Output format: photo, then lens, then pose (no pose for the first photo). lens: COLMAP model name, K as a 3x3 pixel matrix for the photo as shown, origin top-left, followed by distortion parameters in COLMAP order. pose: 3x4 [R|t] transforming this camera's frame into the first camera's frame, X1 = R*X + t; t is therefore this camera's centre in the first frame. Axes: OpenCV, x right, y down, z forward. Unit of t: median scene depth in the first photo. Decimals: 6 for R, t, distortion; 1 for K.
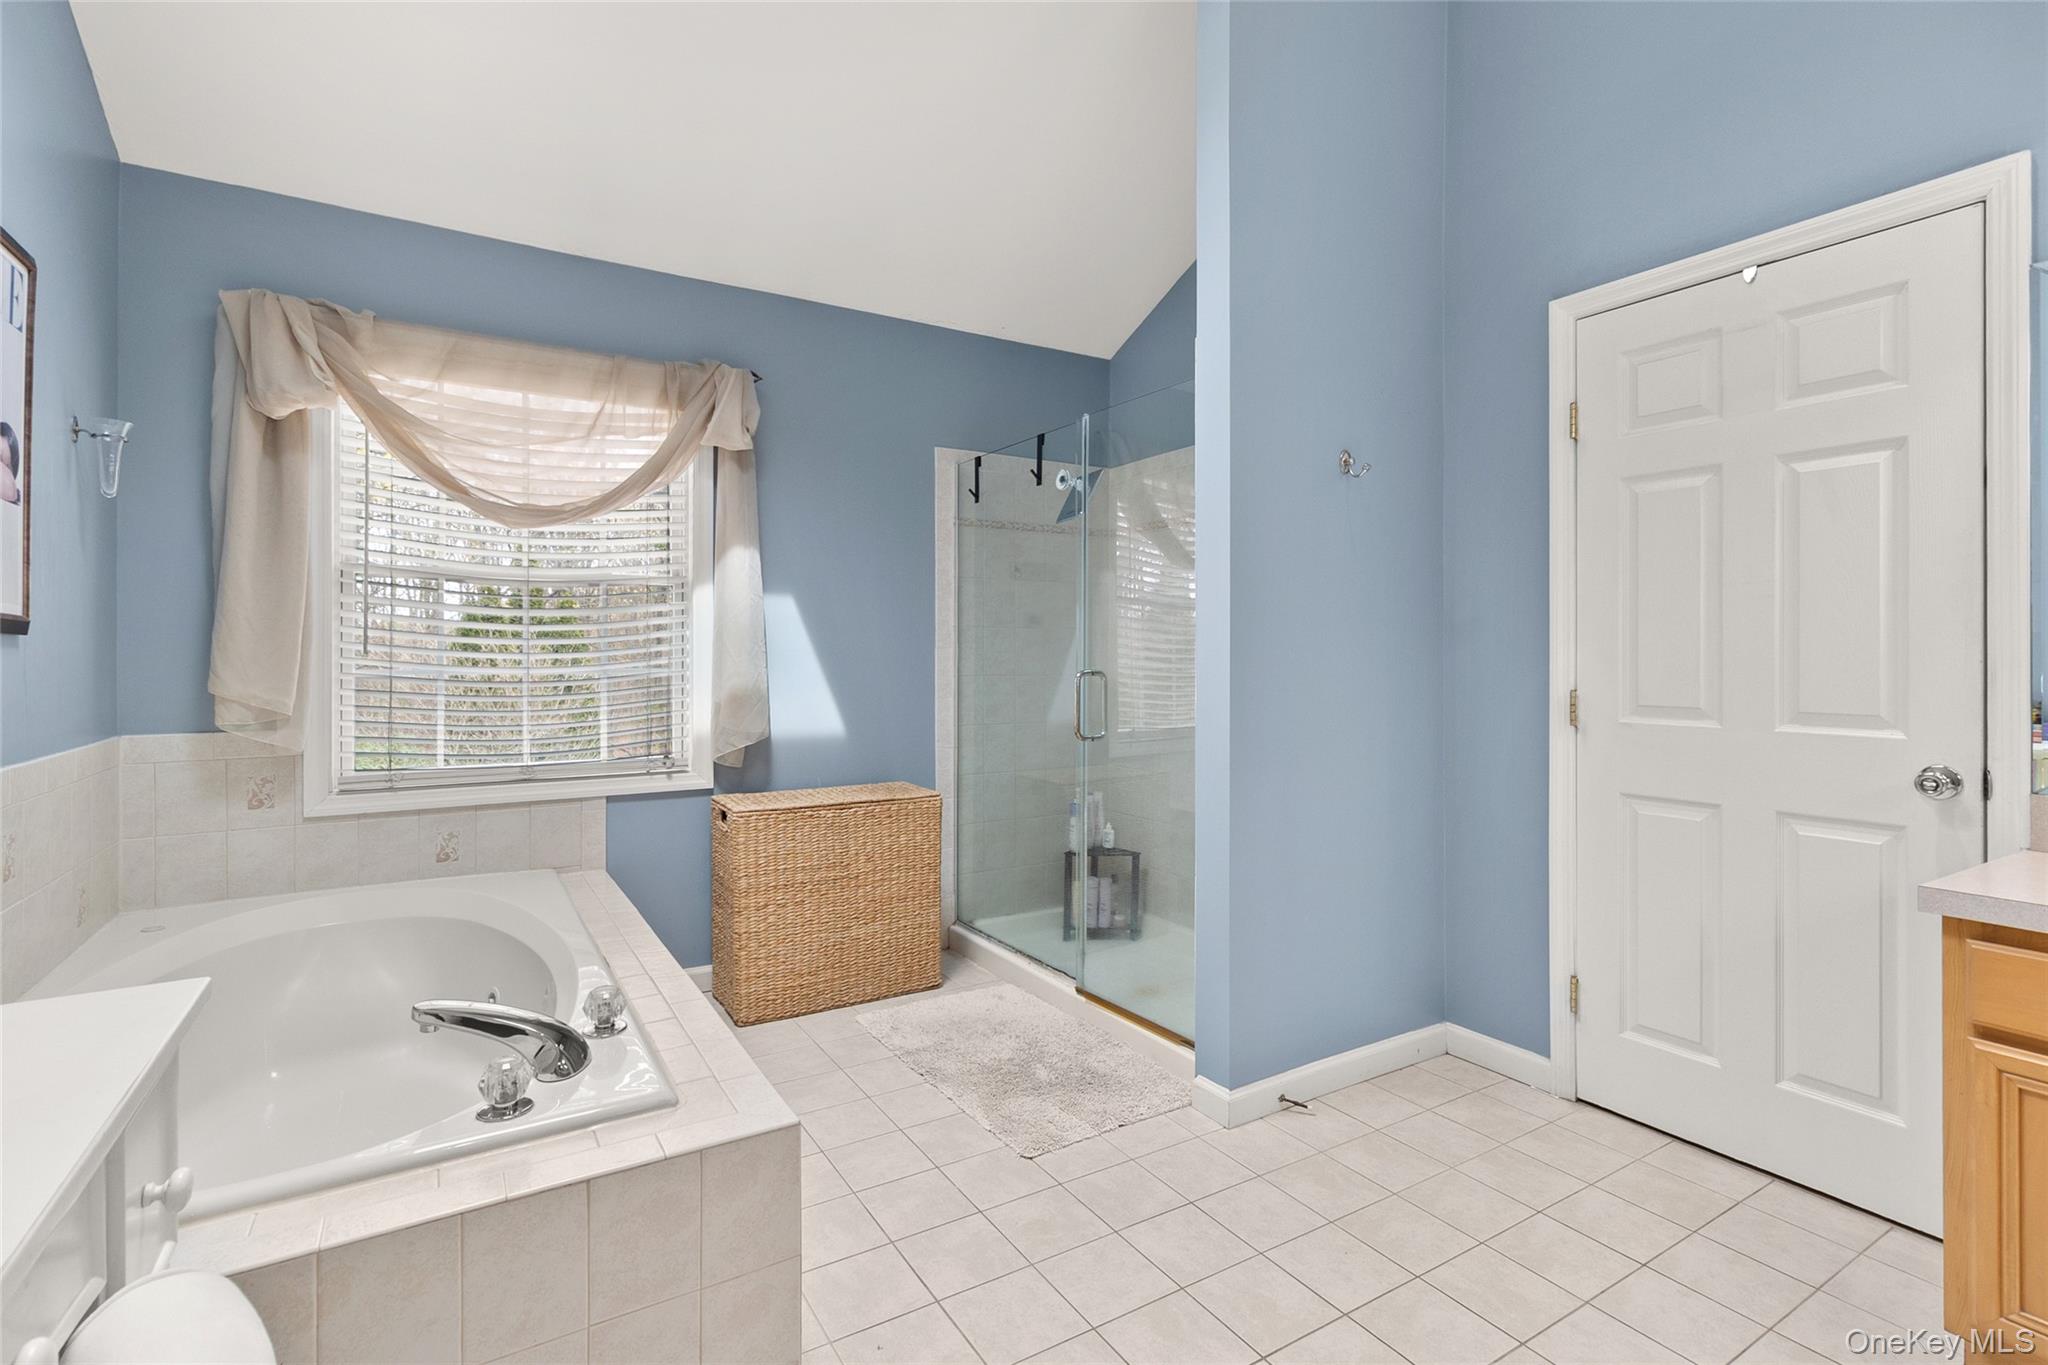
lens RADIAL K [[953.8, 0, 1013.5], [0, 953.8, 662.6], [0, 0, 1]] dist [-0.001847, -0.000114]
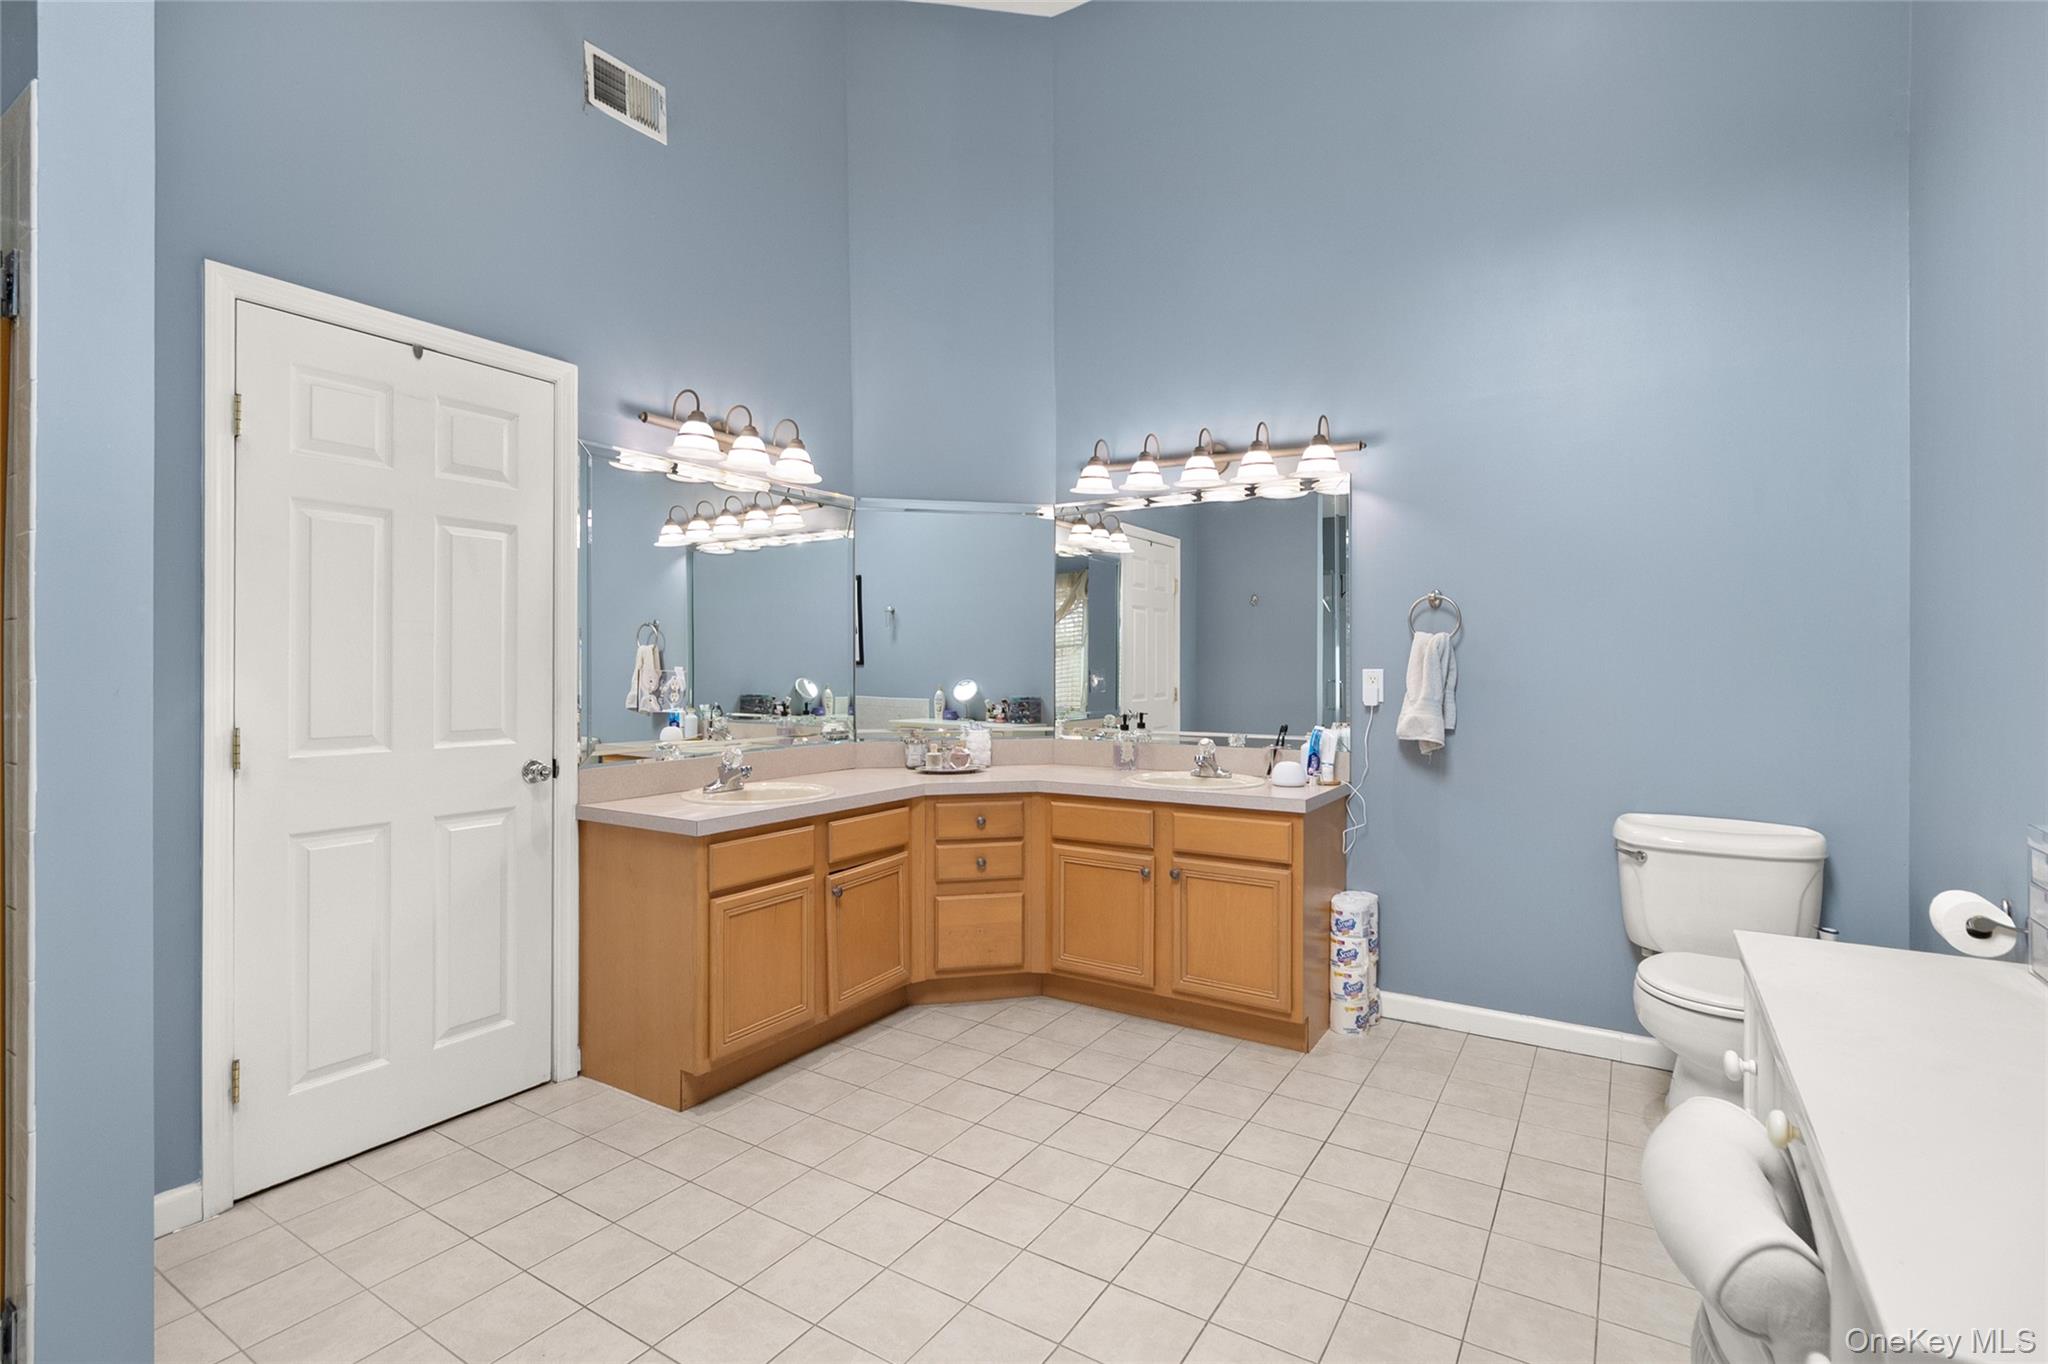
lens RADIAL K [[953.8, 0, 1013.6], [0, 953.8, 675.7], [0, 0, 1]] dist [-0.001847, -0.000114]
pose [[-0.433148, -0.006292, 0.901301, -0.576320], [0.008652, 0.999901, 0.011138, -0.025777], [-0.901281, 0.012622, -0.433050, 0.865756]]
